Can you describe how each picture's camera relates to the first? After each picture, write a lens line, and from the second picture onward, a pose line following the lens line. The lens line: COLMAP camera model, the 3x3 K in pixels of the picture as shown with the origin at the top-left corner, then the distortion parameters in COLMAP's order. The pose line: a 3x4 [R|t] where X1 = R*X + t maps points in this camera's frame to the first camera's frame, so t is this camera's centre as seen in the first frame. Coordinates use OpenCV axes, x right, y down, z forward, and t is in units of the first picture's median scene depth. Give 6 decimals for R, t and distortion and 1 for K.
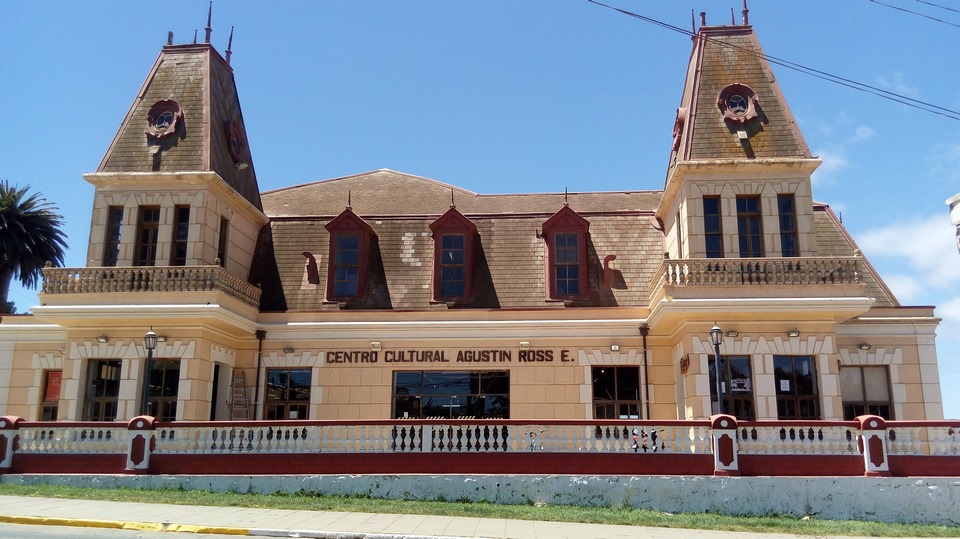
lens RADIAL K [[751.0, 0, 480.0], [0, 751.0, 269.5], [0, 0, 1]] dist [0.092927, -0.003693]
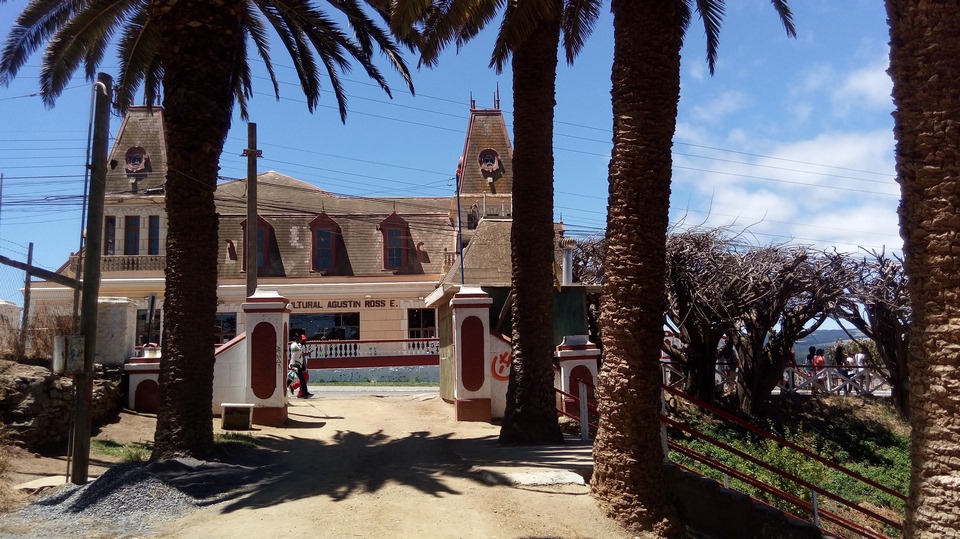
lens RADIAL K [[751.0, 0, 480.0], [0, 751.0, 269.5], [0, 0, 1]] dist [0.092927, -0.003693]
pose [[0.982701, -0.006380, 0.185089, -0.007109], [-0.011850, 0.995193, 0.097219, -0.129852], [-0.184819, -0.097730, 0.977901, -0.698526]]
